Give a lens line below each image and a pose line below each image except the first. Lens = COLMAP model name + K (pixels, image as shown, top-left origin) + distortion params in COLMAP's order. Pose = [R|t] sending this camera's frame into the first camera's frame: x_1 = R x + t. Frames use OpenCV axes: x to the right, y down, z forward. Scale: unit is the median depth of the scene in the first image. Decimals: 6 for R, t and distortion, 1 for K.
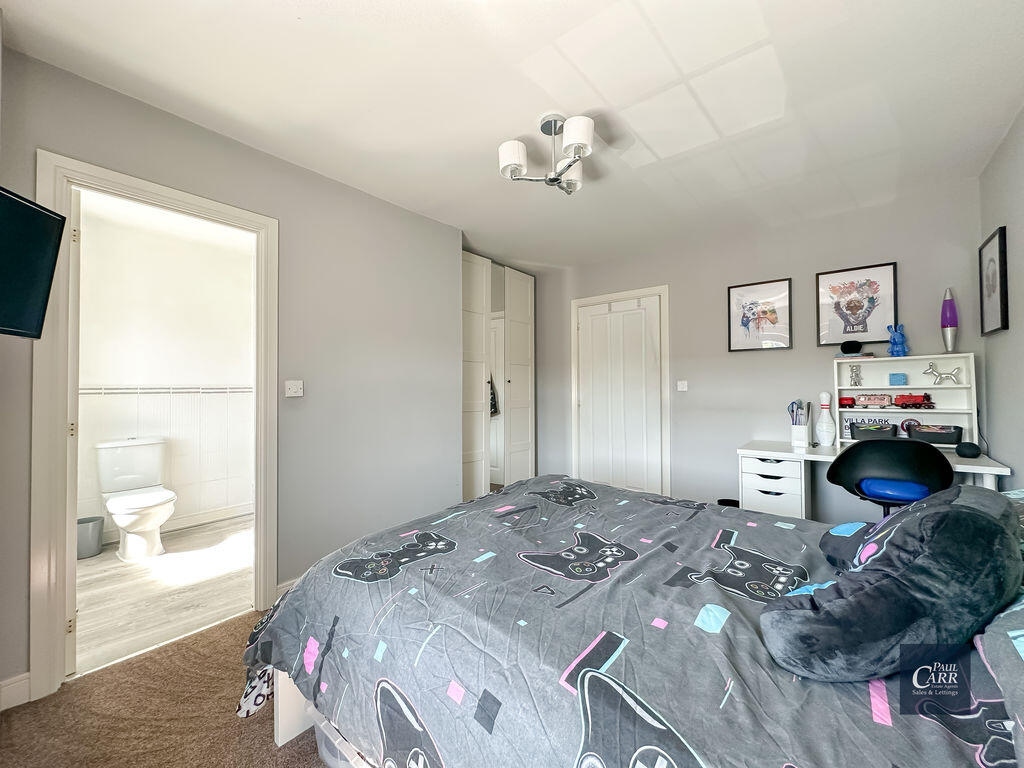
lens RADIAL K [[408.0, 0, 512.2], [0, 408.0, 384.8], [0, 0, 1]] dist [-0.007203, 0.000198]
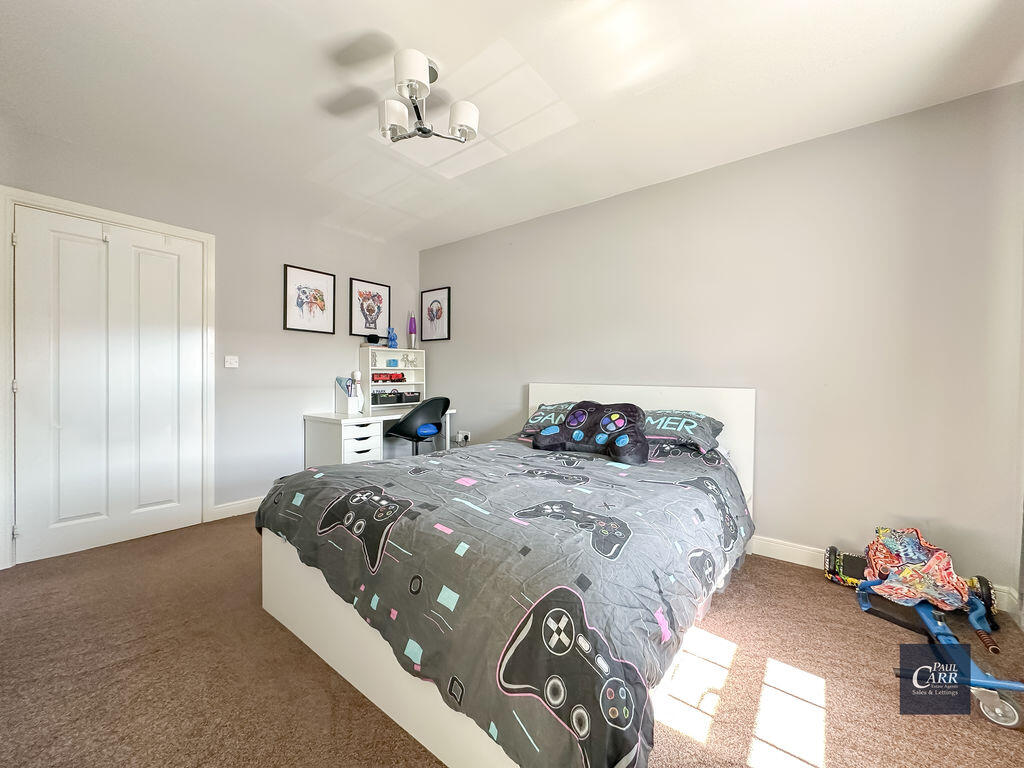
lens RADIAL K [[408.0, 0, 511.6], [0, 408.0, 379.8], [0, 0, 1]] dist [-0.007203, 0.000198]
pose [[-0.022994, 0.001593, 0.999734, -0.574593], [-0.016210, 0.999867, -0.001966, 0.042733], [-0.999604, -0.016251, -0.022965, 0.554439]]
